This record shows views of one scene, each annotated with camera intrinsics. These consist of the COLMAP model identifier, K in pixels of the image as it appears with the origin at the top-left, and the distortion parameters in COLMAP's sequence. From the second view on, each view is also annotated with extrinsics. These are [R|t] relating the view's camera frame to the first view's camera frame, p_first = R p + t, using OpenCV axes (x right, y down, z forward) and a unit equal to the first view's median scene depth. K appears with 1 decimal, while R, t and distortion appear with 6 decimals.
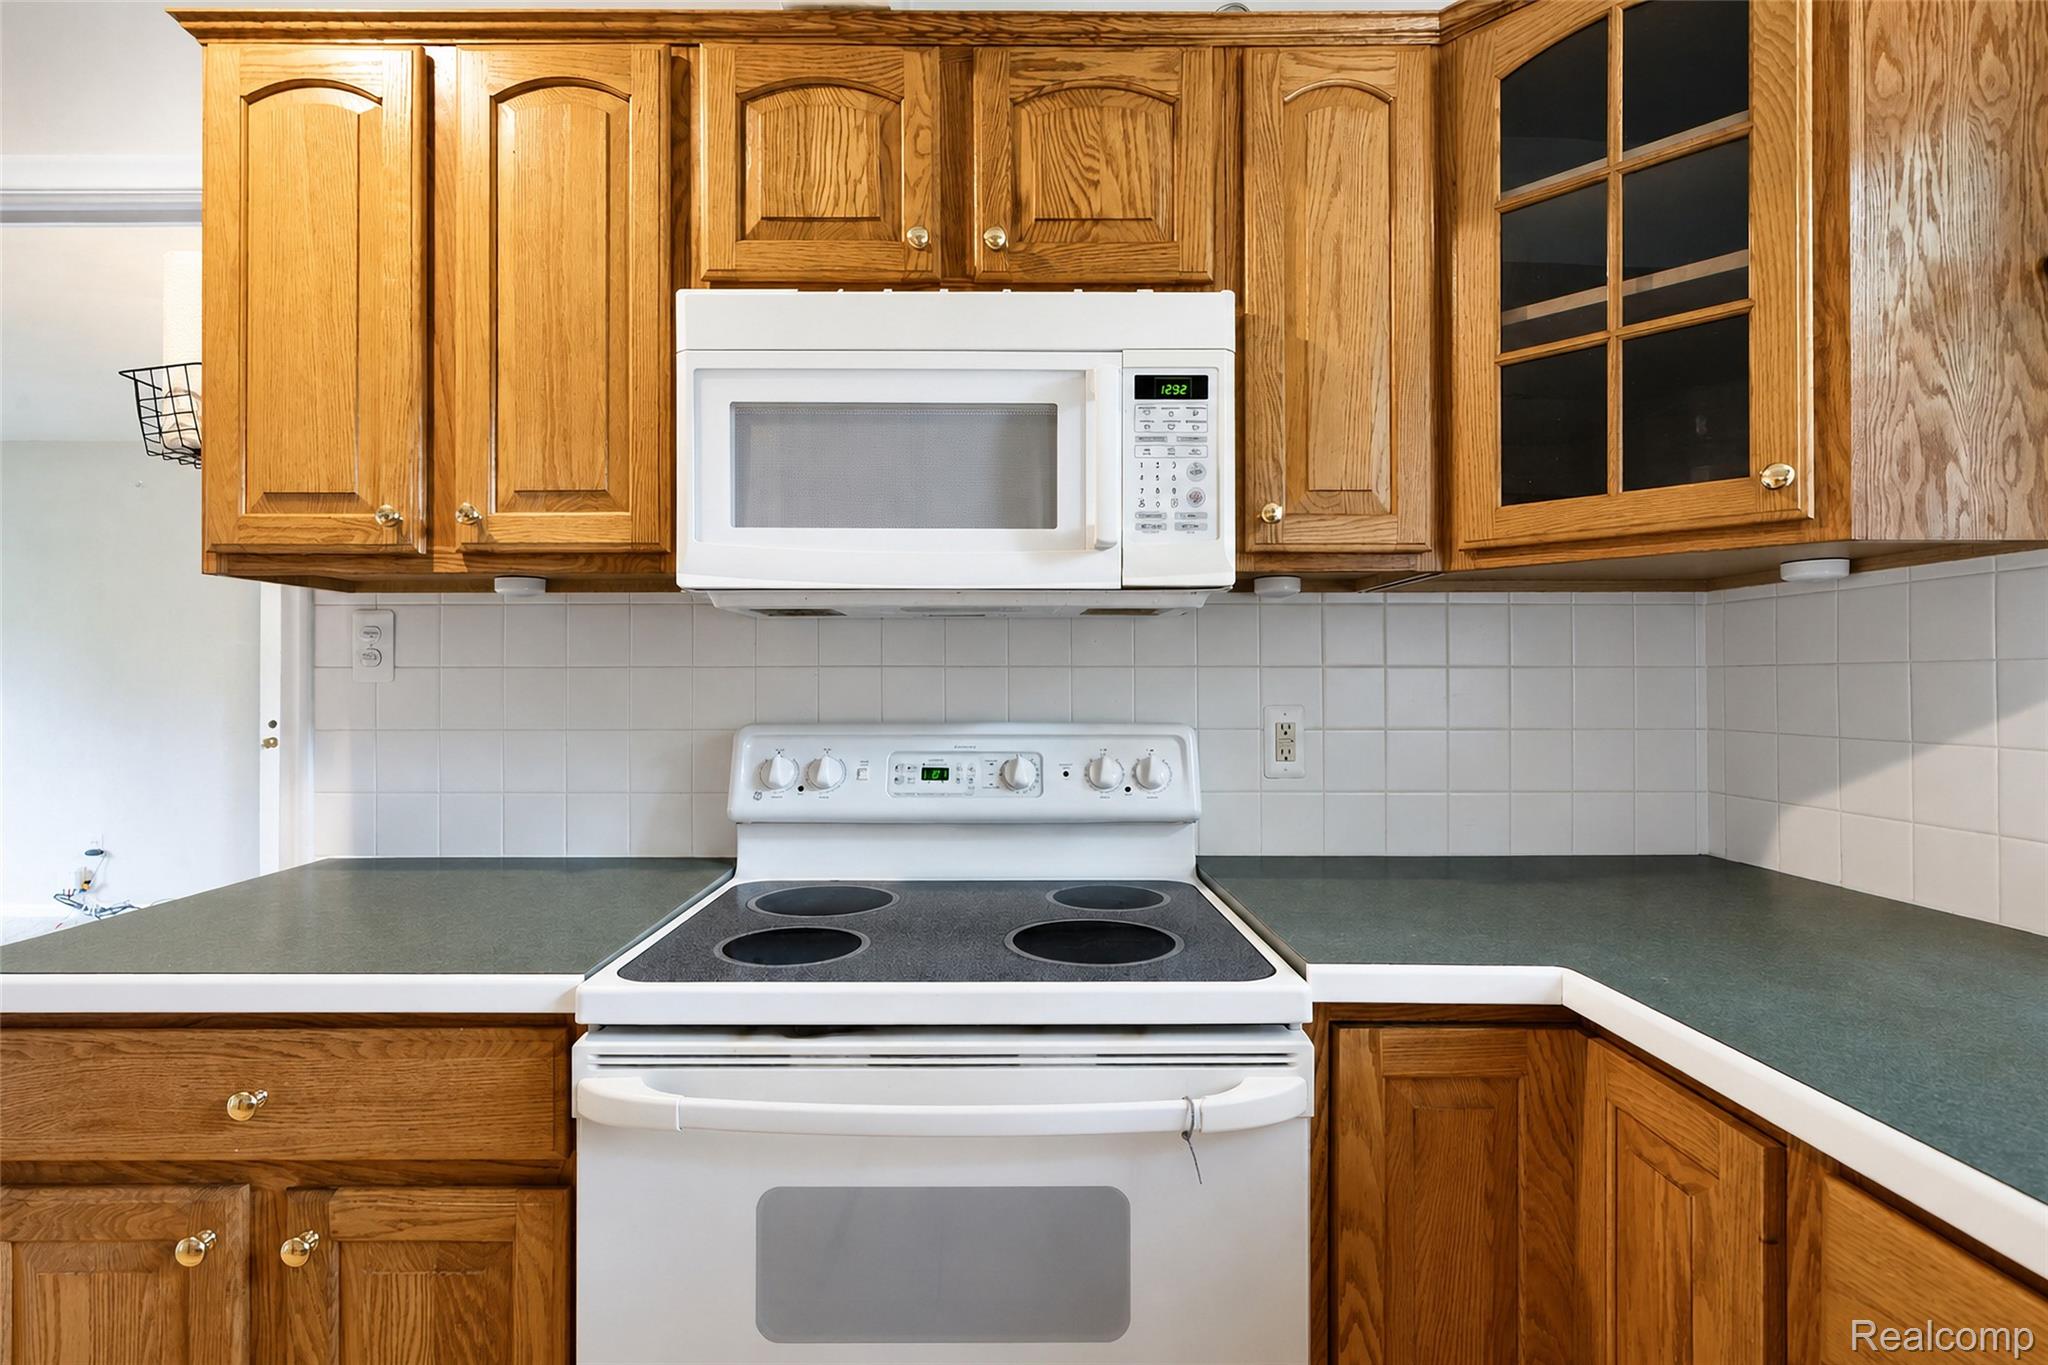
lens RADIAL K [[942.2, 0, 1024.0], [0, 942.2, 682.5], [0, 0, 1]] dist [0.000717, 0.000005]
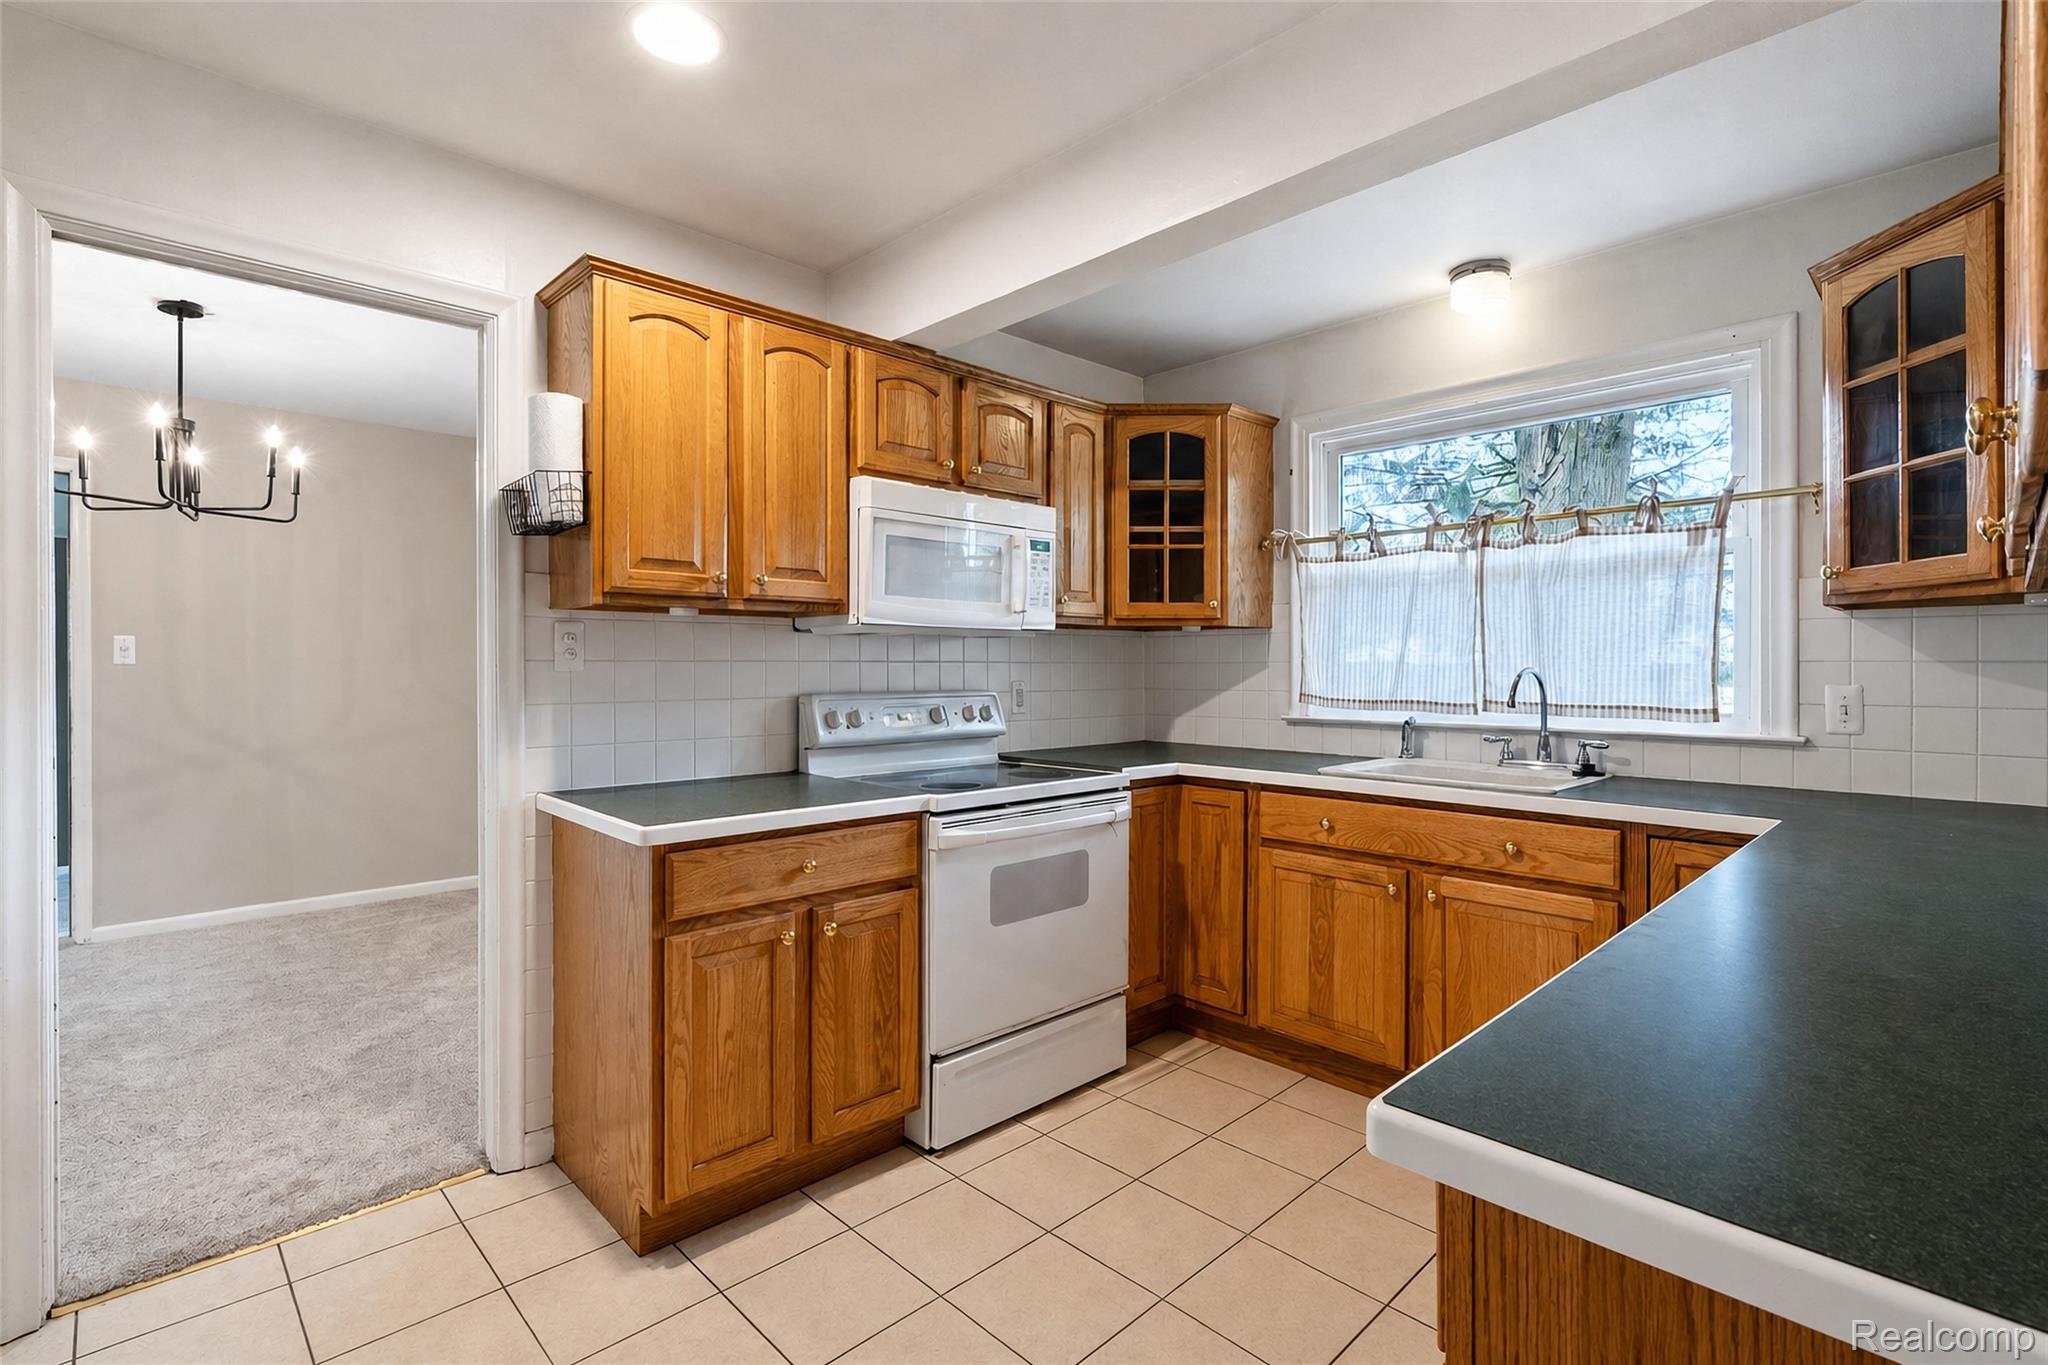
lens RADIAL K [[967.3, 0, 971.8], [0, 967.3, 670.2], [0, 0, 1]] dist [0.000067, 0.000045]
pose [[0.748431, -0.001811, 0.663210, -1.546552], [-0.004373, 0.999961, 0.007665, -0.017772], [-0.663198, -0.008637, 0.748394, -0.696213]]
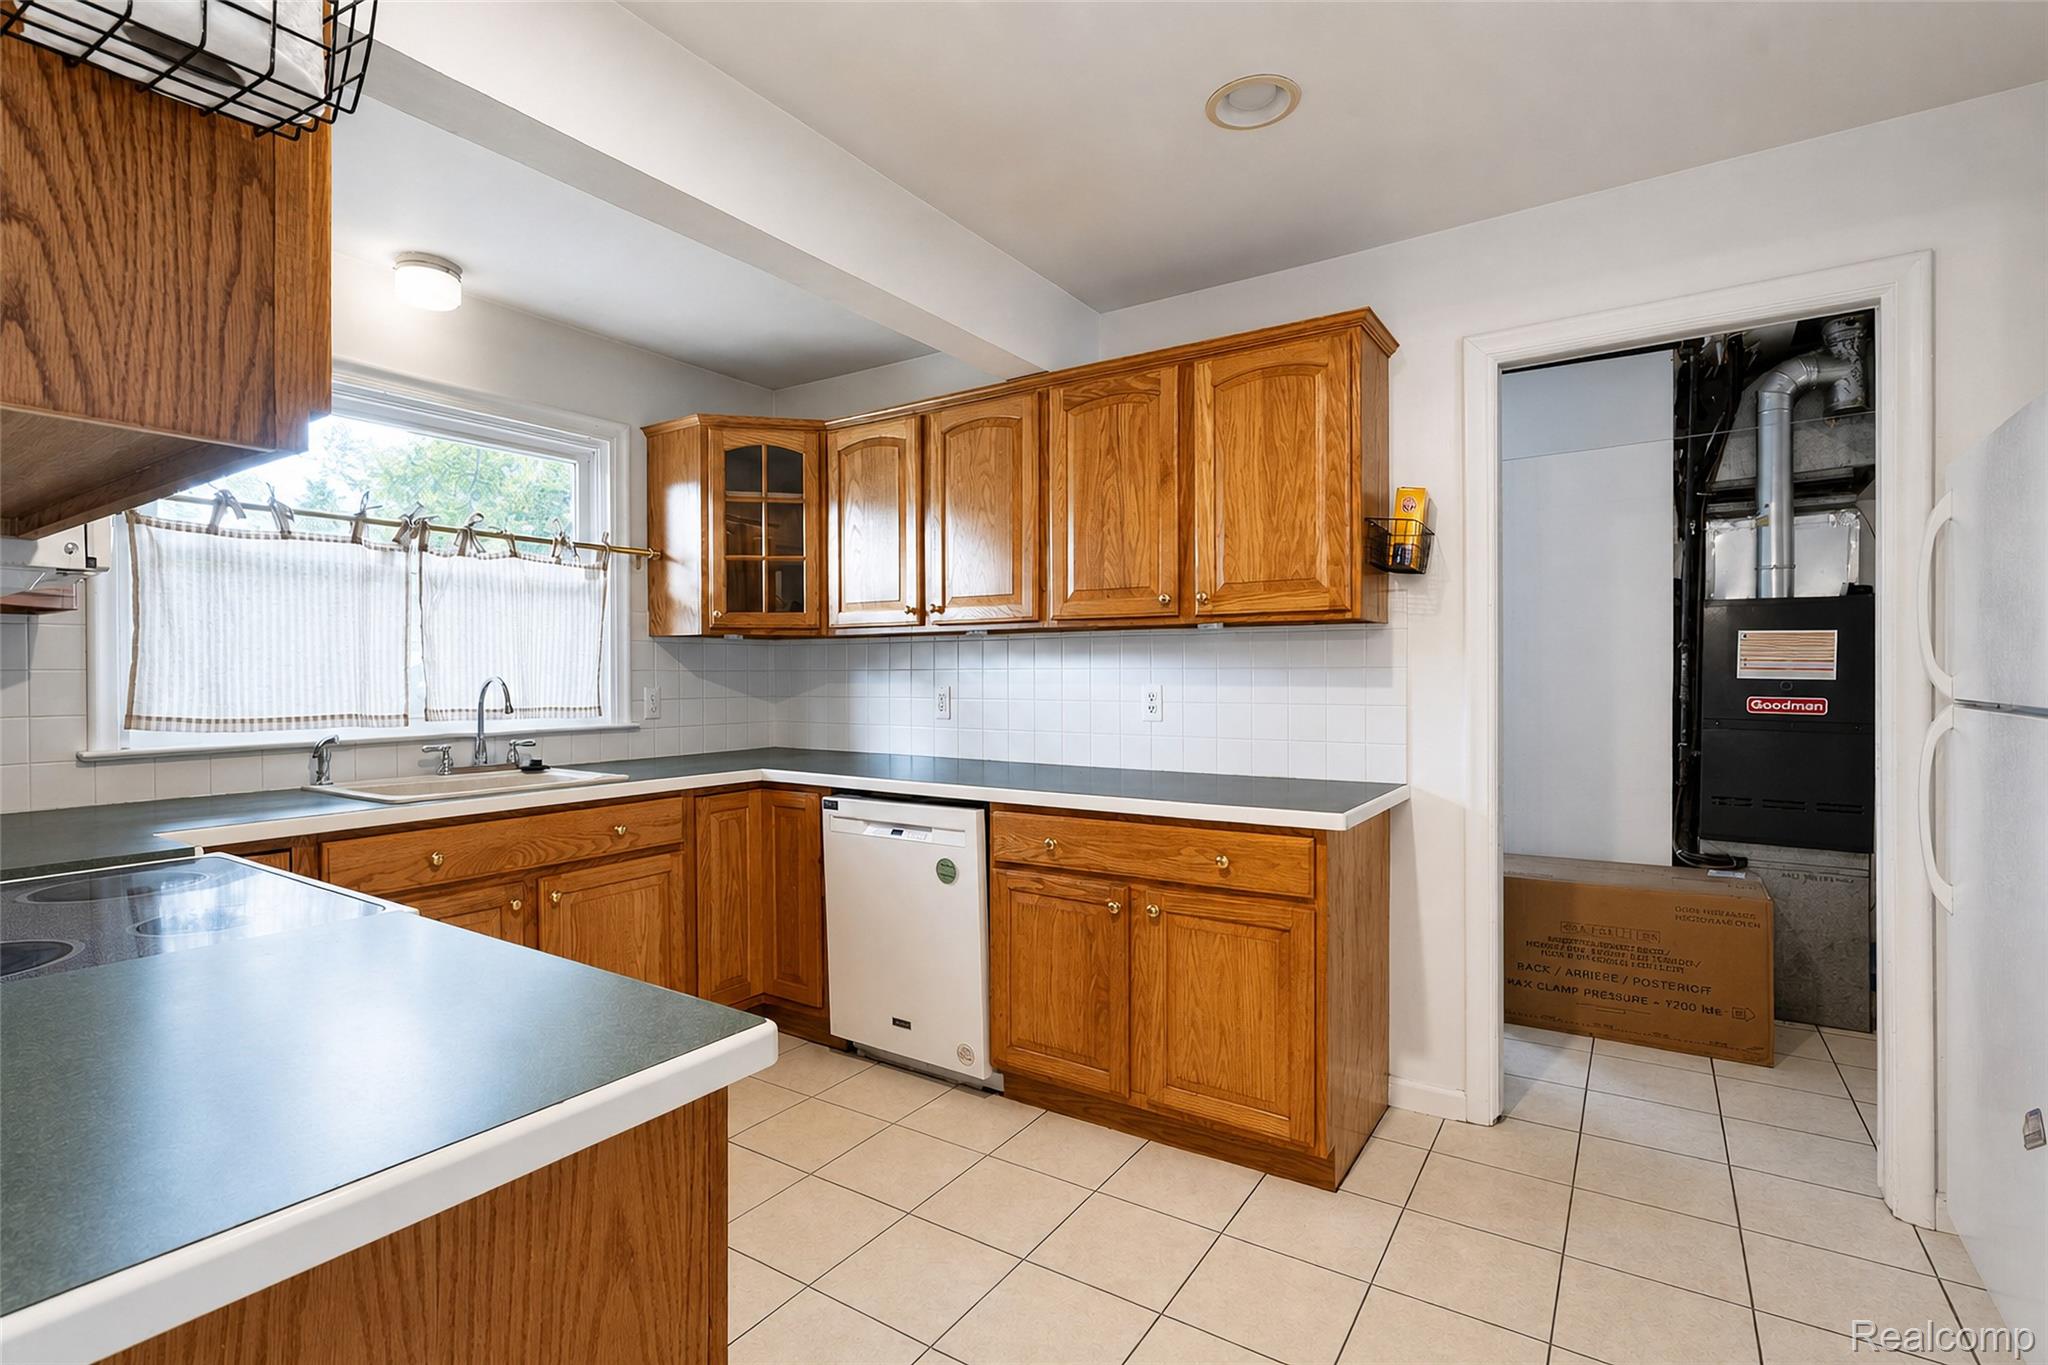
lens RADIAL K [[951.3, 0, 1022.6], [0, 951.3, 676.0], [0, 0, 1]] dist [0.001061, 0.000163]
pose [[-0.819436, 0.001546, 0.573169, -1.498093], [0.001158, 0.999999, -0.001041, -0.008344], [-0.573170, -0.000189, -0.819436, 1.188085]]
